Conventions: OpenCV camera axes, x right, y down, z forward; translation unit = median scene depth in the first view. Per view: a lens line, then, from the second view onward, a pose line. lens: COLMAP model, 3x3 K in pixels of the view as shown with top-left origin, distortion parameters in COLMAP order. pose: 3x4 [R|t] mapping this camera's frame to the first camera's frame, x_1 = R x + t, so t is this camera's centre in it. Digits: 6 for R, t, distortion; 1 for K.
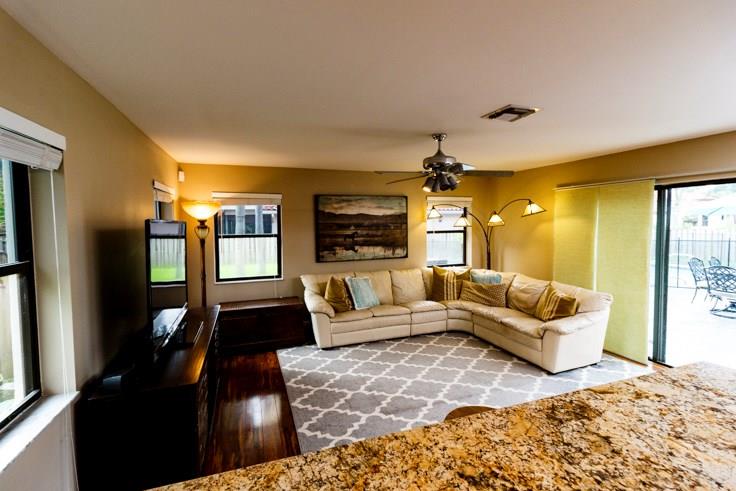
lens RADIAL K [[336.7, 0, 364.0], [0, 336.7, 238.7], [0, 0, 1]] dist [-0.001192, 0.001333]
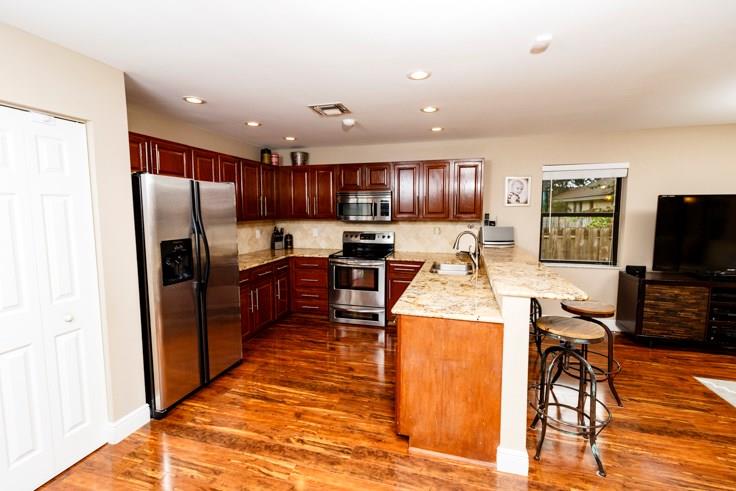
lens RADIAL K [[336.7, 0, 365.3], [0, 336.7, 240.4], [0, 0, 1]] dist [-0.001192, 0.001333]
pose [[-0.578648, 0.087710, -0.810847, 0.713686], [-0.033373, 0.990821, 0.130994, 0.000828], [0.814894, 0.102860, -0.570410, 0.281112]]
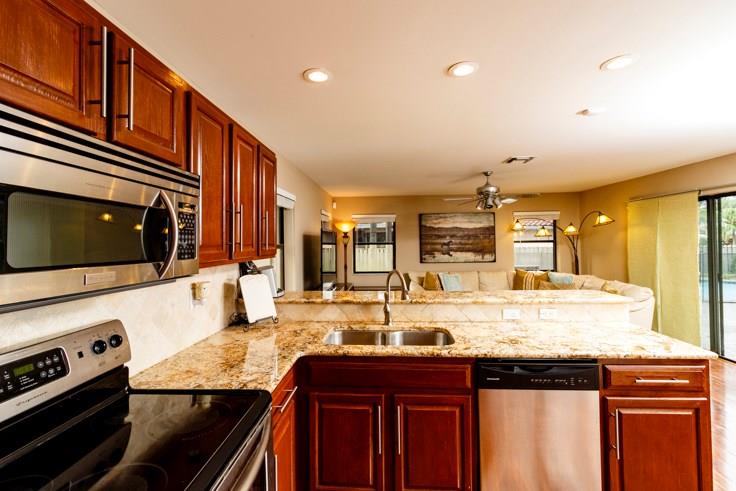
lens RADIAL K [[336.7, 0, 363.4], [0, 336.7, 240.5], [0, 0, 1]] dist [-0.001192, 0.001333]
pose [[0.919248, -0.003412, -0.393663, 0.184872], [-0.016204, 0.998787, -0.046493, 0.046372], [0.393345, 0.049117, 0.918078, -0.353458]]
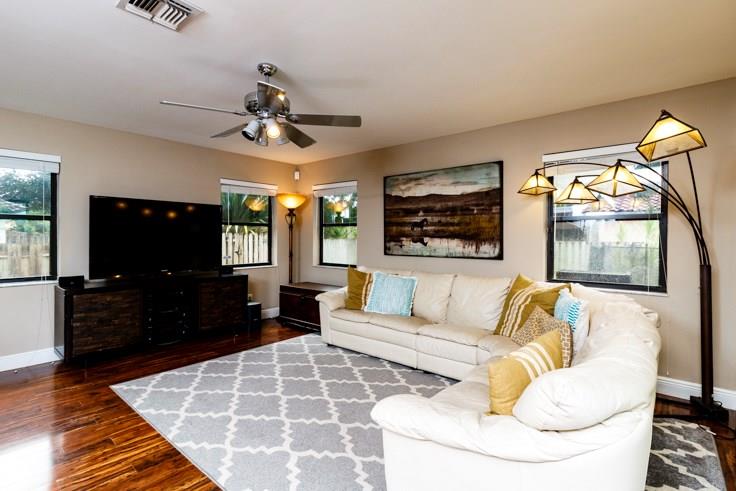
lens RADIAL K [[358.4, 0, 366.3], [0, 358.4, 237.4], [0, 0, 1]] dist [-0.002646, 0.000108]
pose [[0.496549, 0.014748, -0.867883, 0.629534], [-0.053095, 0.998499, -0.013410, 0.040710], [0.866383, 0.052739, 0.496587, 0.495936]]
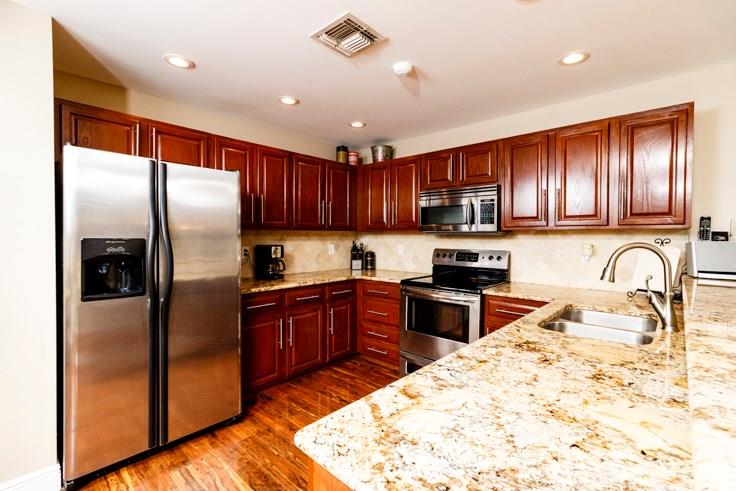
lens RADIAL K [[336.7, 0, 364.0], [0, 336.7, 241.3], [0, 0, 1]] dist [-0.001192, 0.001333]
pose [[-0.885819, 0.012210, -0.463869, 0.408632], [-0.020342, 0.997671, 0.065108, 0.047226], [0.463584, 0.067110, -0.883508, 0.214655]]
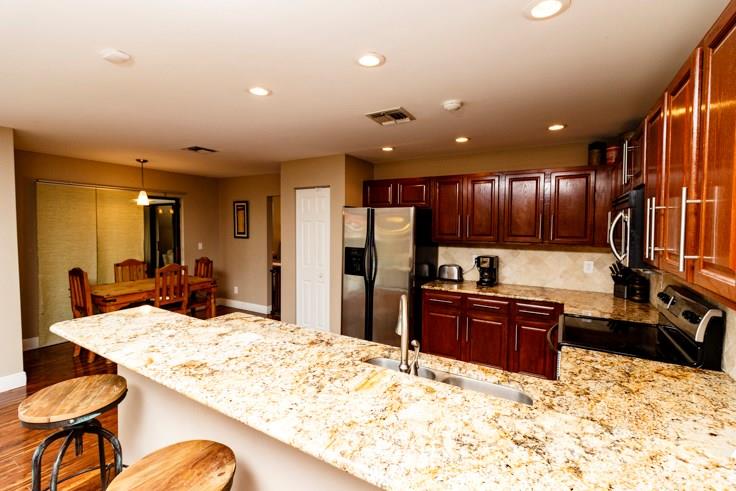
lens RADIAL K [[336.7, 0, 363.8], [0, 336.7, 238.6], [0, 0, 1]] dist [-0.001192, 0.001333]
pose [[-0.633450, -0.030803, 0.773170, -0.123480], [0.035467, 0.997001, 0.068778, 0.001371], [-0.772970, 0.070989, -0.630458, 0.243613]]
